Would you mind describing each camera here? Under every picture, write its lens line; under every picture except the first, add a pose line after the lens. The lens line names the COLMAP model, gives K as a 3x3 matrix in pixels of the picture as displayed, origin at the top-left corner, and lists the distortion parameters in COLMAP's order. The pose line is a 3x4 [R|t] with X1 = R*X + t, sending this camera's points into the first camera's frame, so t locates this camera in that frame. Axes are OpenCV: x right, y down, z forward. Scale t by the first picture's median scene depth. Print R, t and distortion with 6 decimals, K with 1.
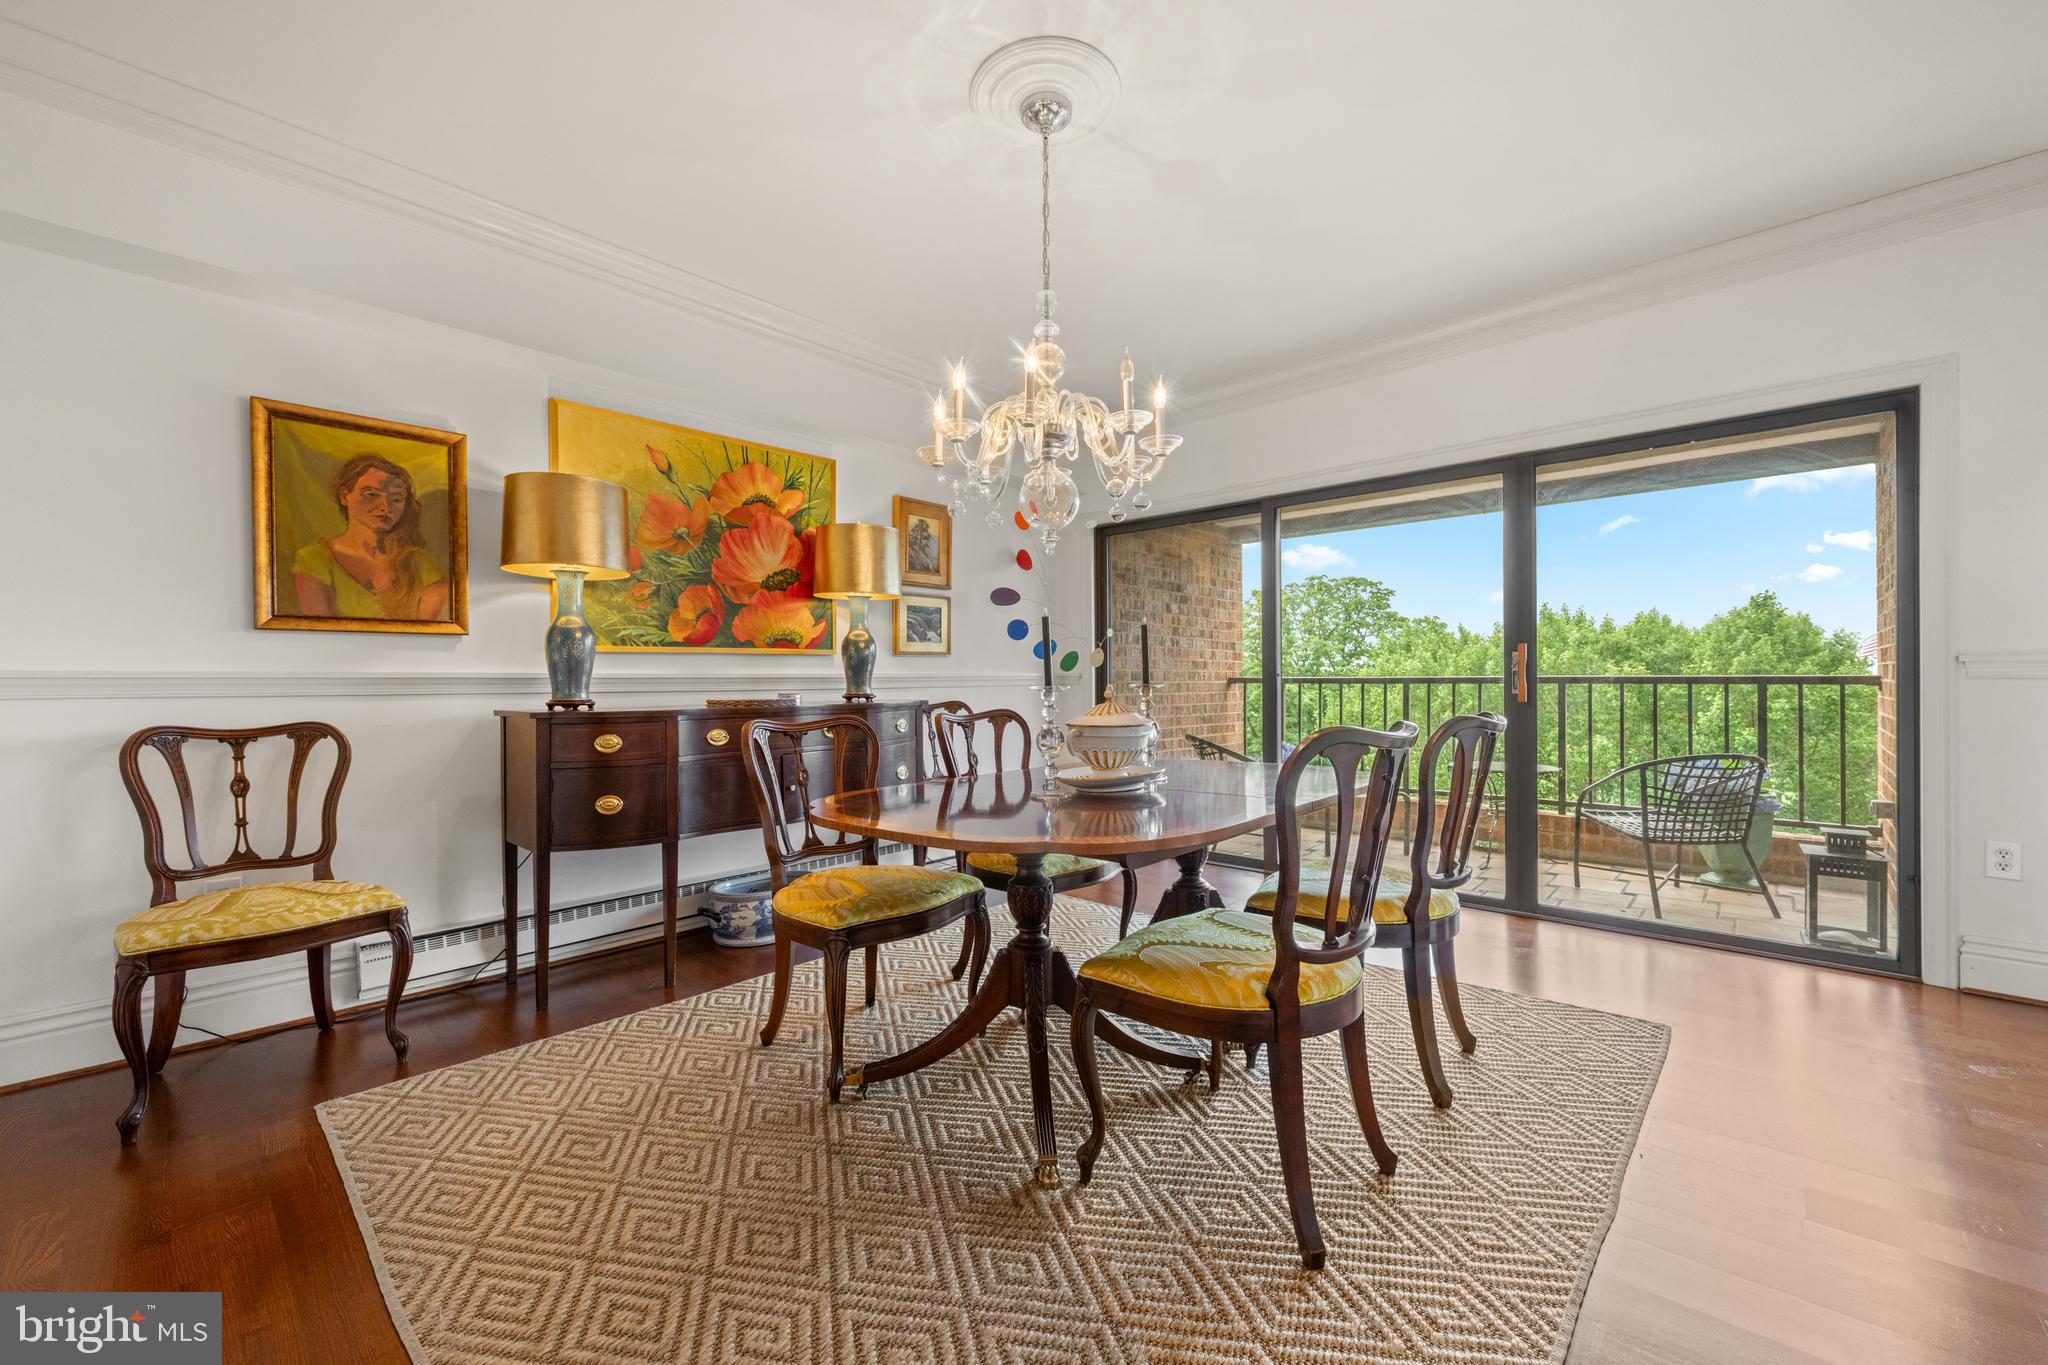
lens RADIAL K [[814.8, 0, 1019.5], [0, 814.8, 678.2], [0, 0, 1]] dist [-0.006415, -0.000112]
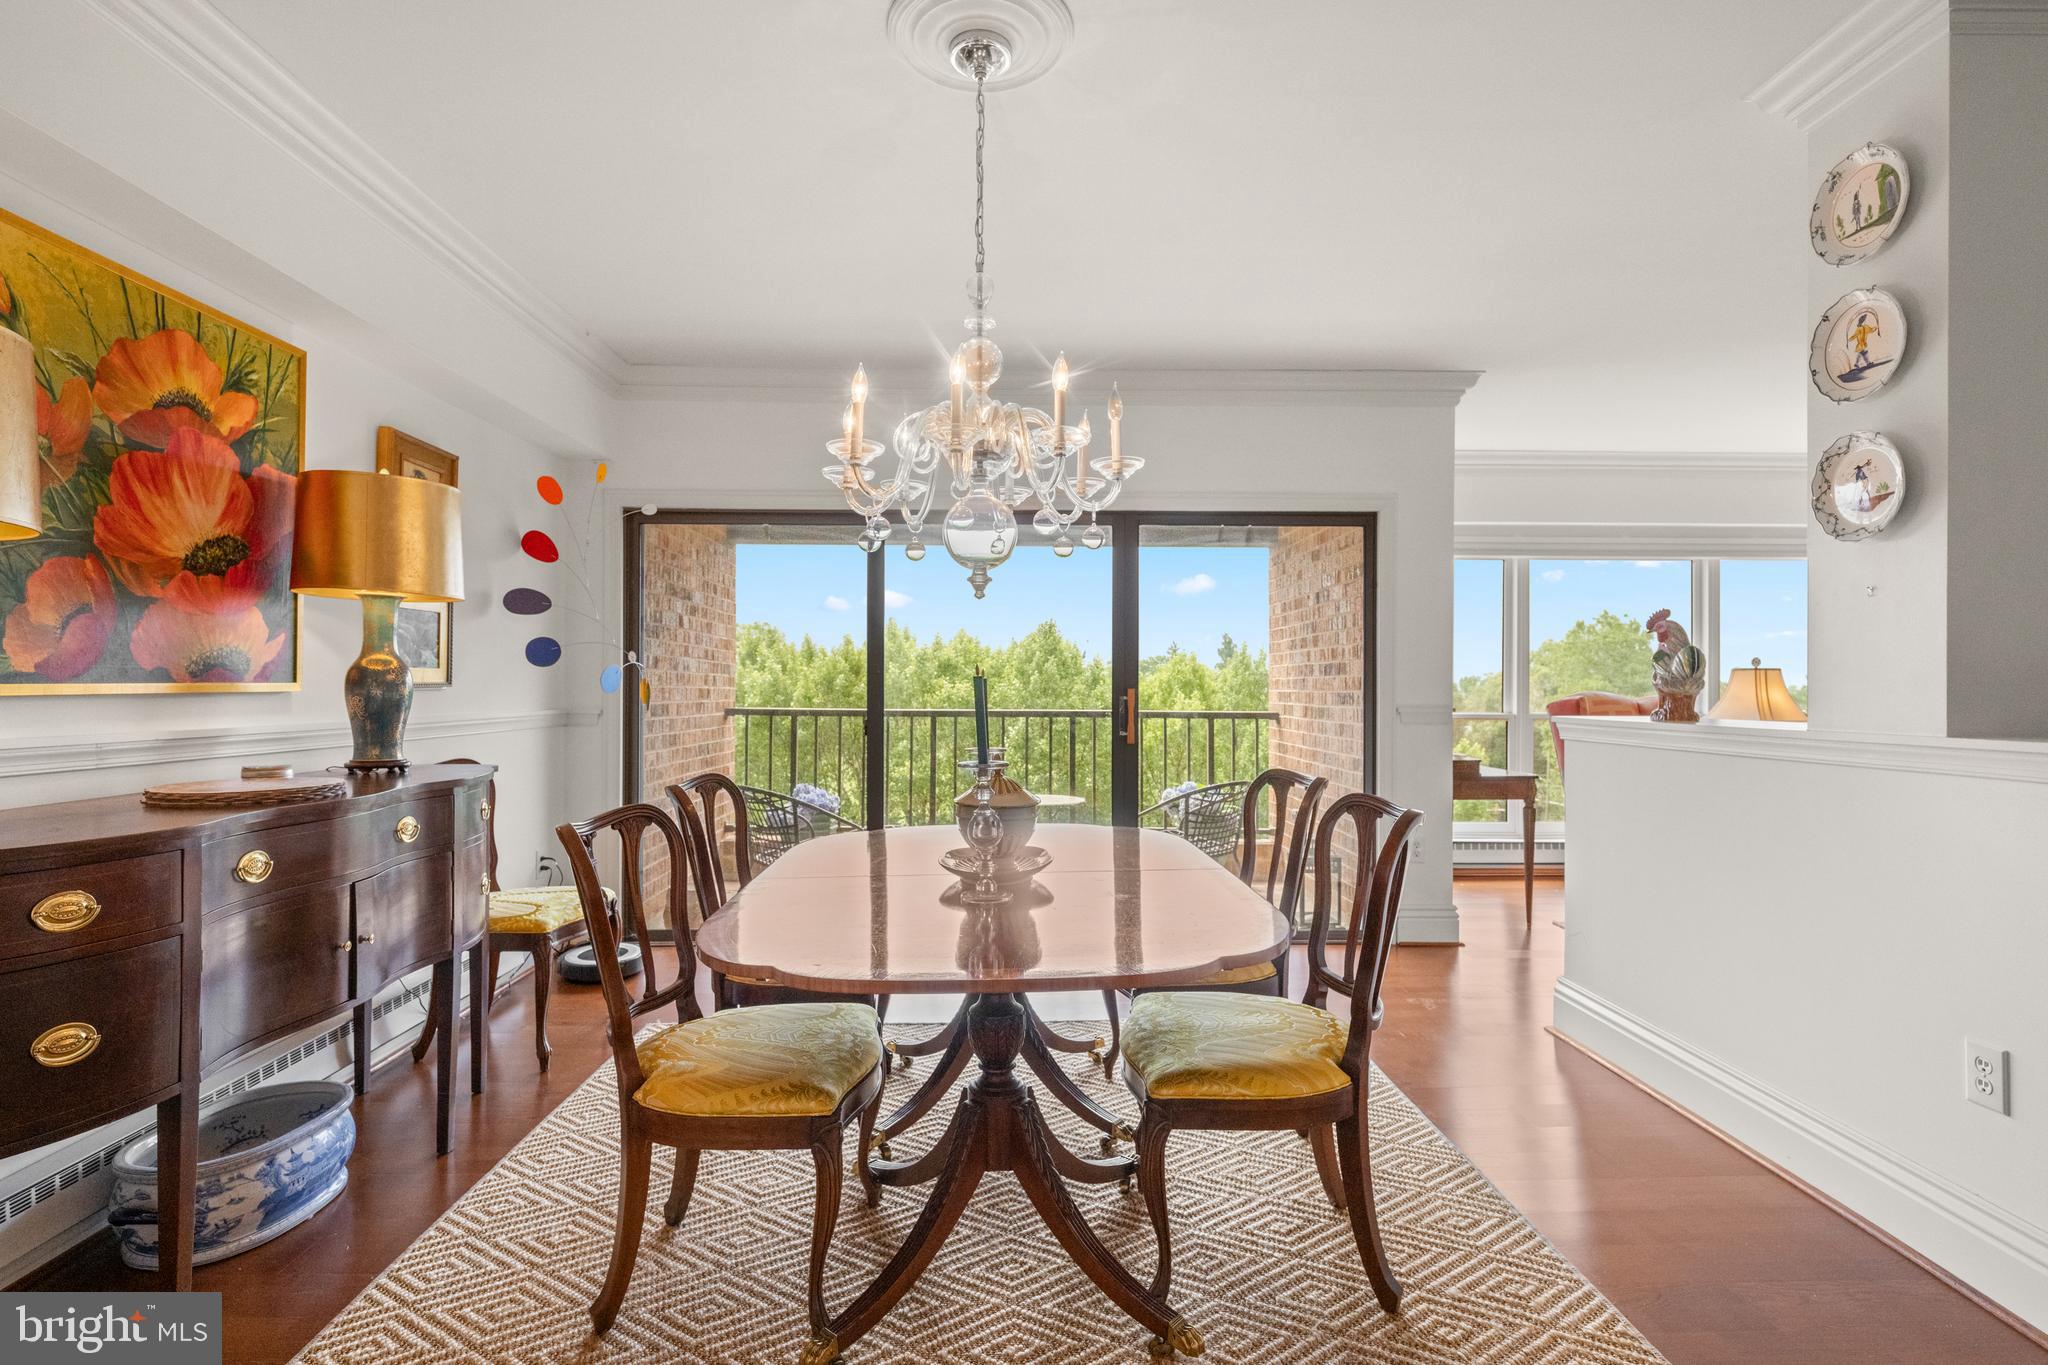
lens RADIAL K [[983.9, 0, 1018.7], [0, 983.9, 693.3], [0, 0, 1]] dist [-0.000825, -0.000383]
pose [[0.716659, 0.004323, 0.697410, -0.374916], [-0.009168, 0.999953, 0.003223, -0.036717], [-0.697363, -0.008703, 0.716665, 0.161184]]
